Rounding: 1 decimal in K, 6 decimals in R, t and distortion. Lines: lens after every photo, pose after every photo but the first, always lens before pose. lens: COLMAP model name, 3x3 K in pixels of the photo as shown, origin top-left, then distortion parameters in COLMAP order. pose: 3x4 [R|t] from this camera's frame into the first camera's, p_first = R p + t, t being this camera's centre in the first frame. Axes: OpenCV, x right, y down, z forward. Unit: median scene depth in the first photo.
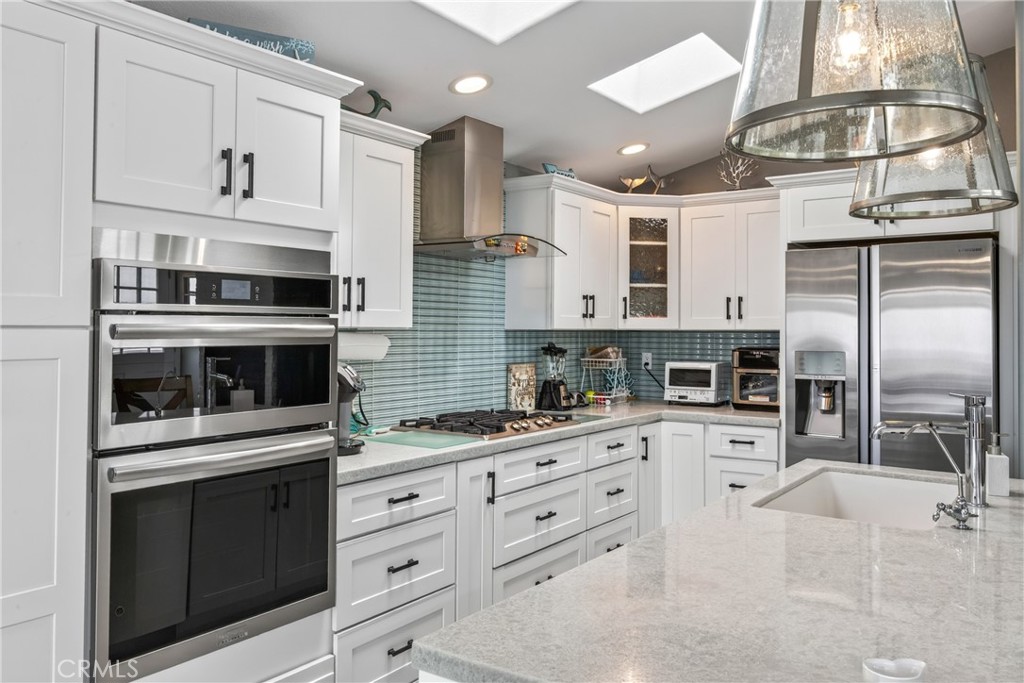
lens RADIAL K [[806.7, 0, 512.7], [0, 806.7, 318.5], [0, 0, 1]] dist [-0.046918, -0.001114]
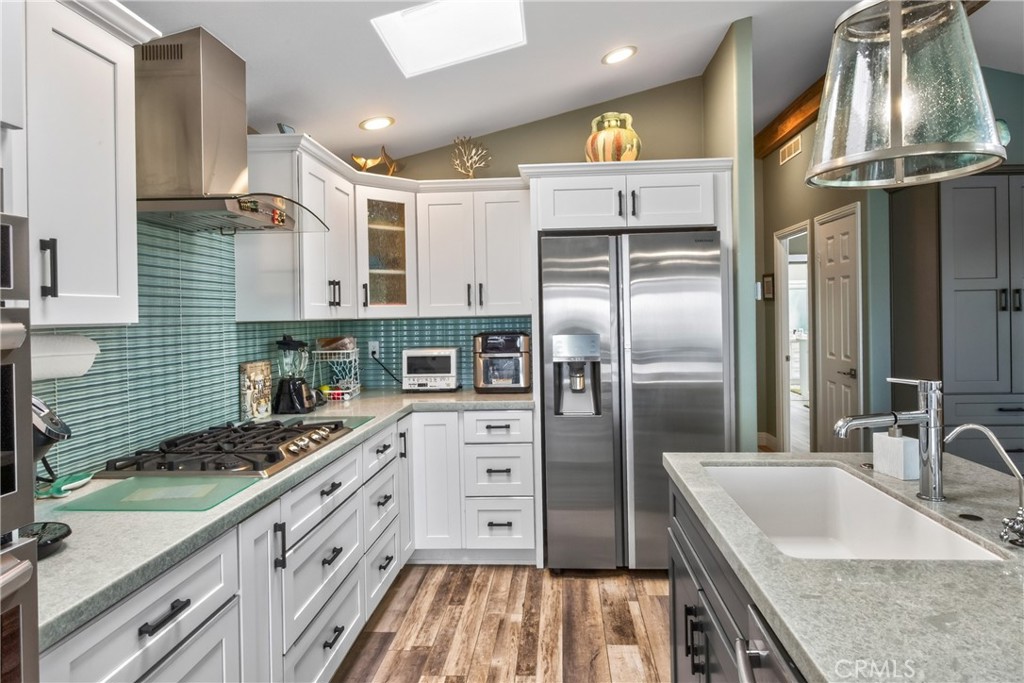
lens RADIAL K [[628.1, 0, 531.2], [0, 628.1, 318.2], [0, 0, 1]] dist [-0.007572, -0.003217]
pose [[0.847362, -0.024860, 0.530433, -0.090332], [0.015971, 0.999645, 0.021336, 0.001252], [-0.530775, -0.009608, 0.847458, 0.296259]]
